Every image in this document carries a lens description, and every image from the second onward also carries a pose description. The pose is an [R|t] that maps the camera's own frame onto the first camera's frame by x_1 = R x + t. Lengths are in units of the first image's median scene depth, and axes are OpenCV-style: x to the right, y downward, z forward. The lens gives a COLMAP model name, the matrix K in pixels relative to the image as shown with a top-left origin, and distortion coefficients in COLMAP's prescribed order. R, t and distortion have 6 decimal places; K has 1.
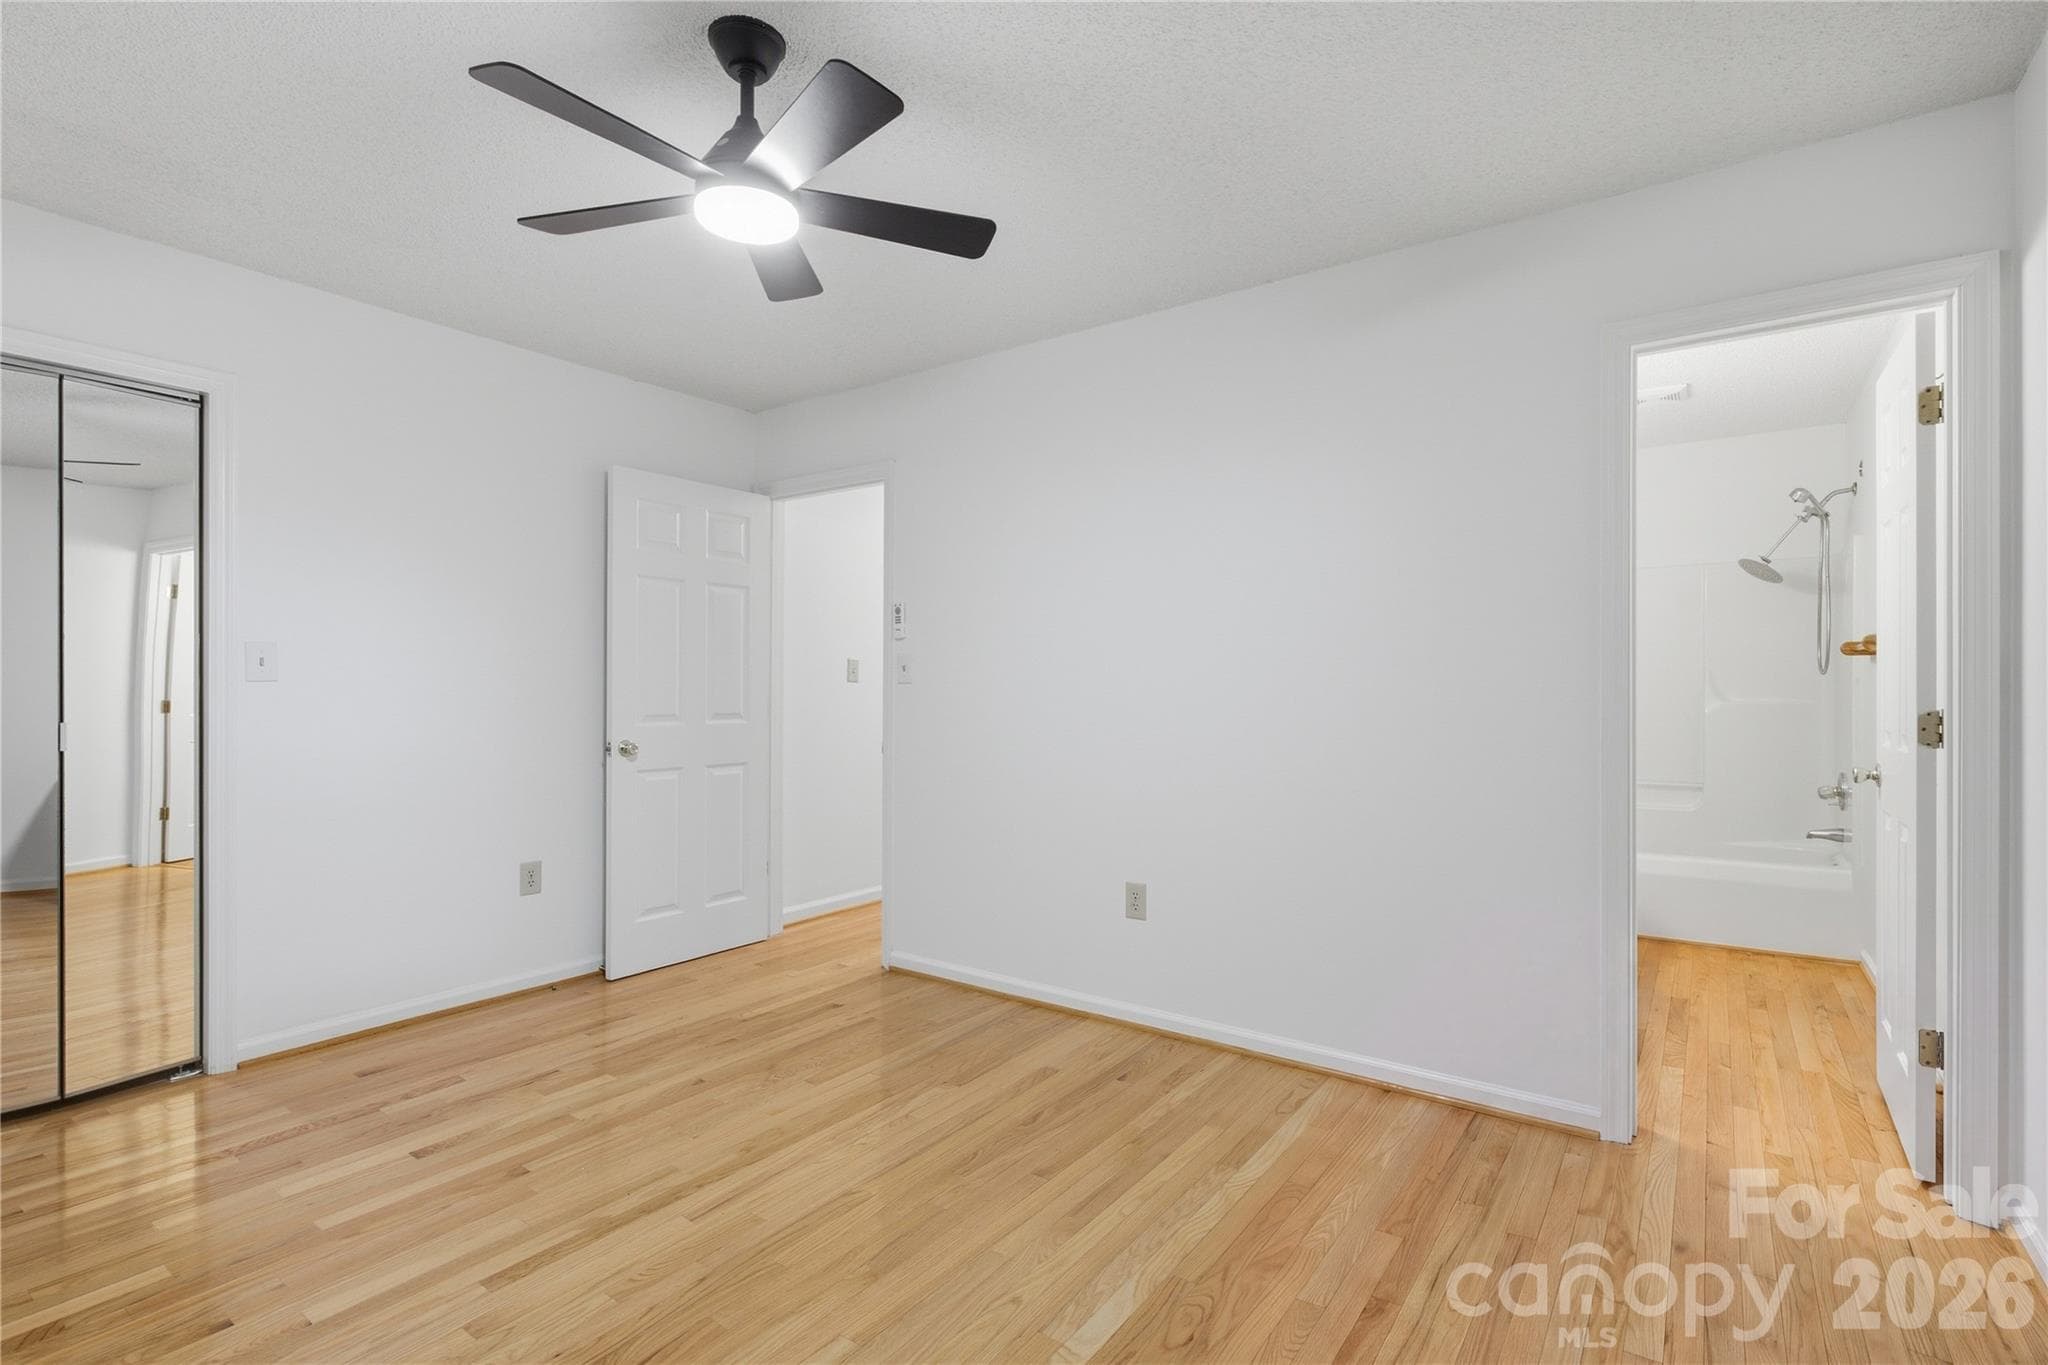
lens RADIAL K [[948.1, 0, 1027.1], [0, 948.1, 674.1], [0, 0, 1]] dist [0.000392, 0.000556]
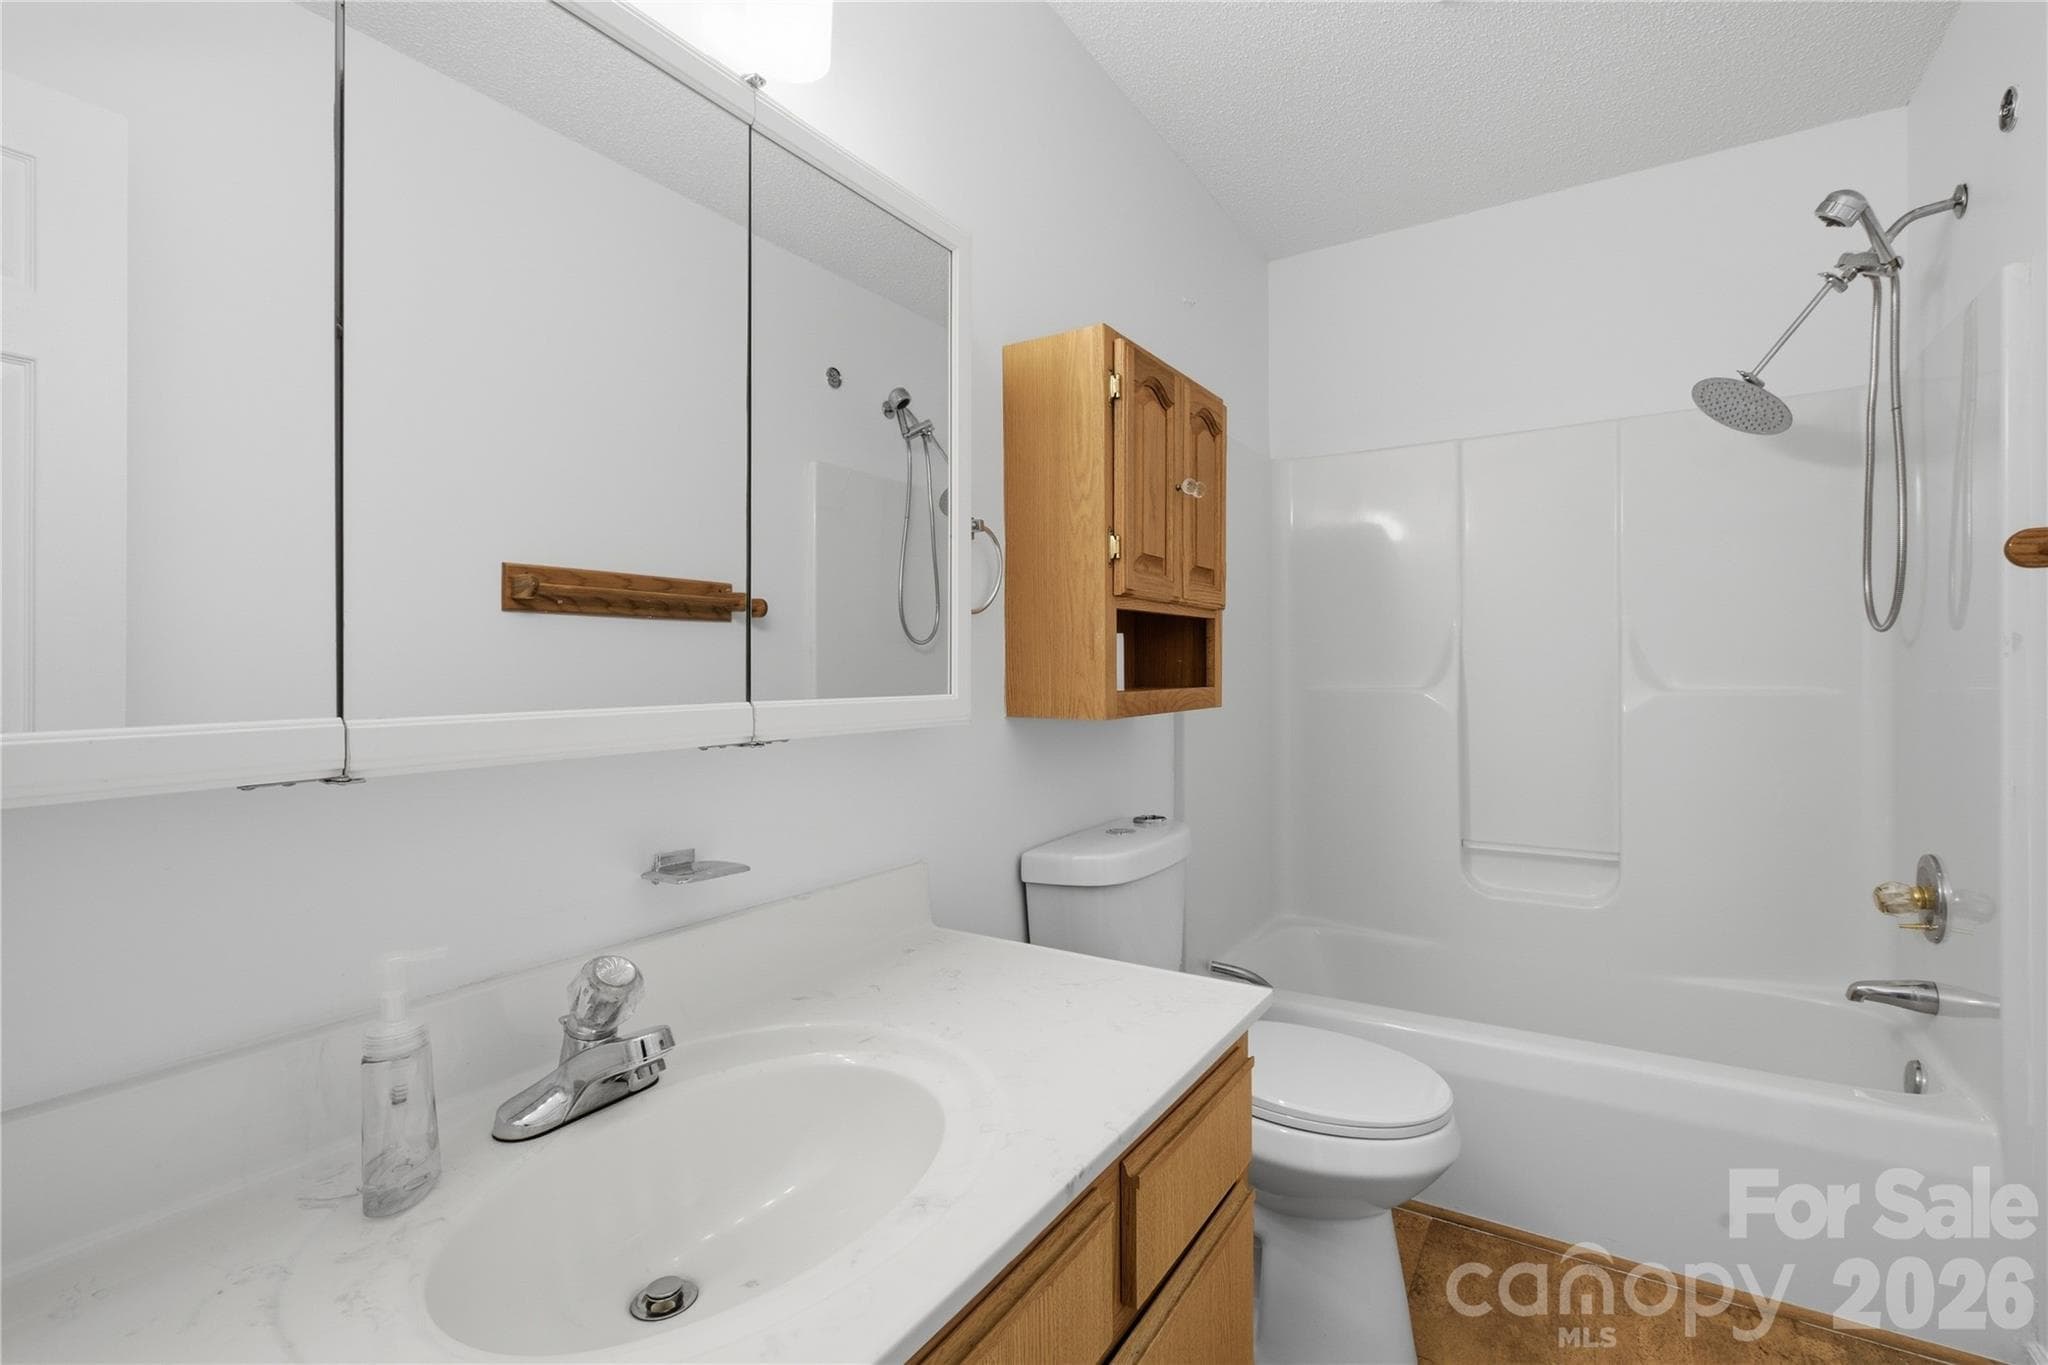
lens RADIAL K [[925.6, 0, 1024.8], [0, 925.6, 667.8], [0, 0, 1]] dist [-0.001104, 0.000567]
pose [[0.997801, -0.009178, 0.065635, 0.412946], [0.008476, 0.999904, 0.010964, 0.009587], [-0.065730, -0.010384, 0.997783, 0.599348]]
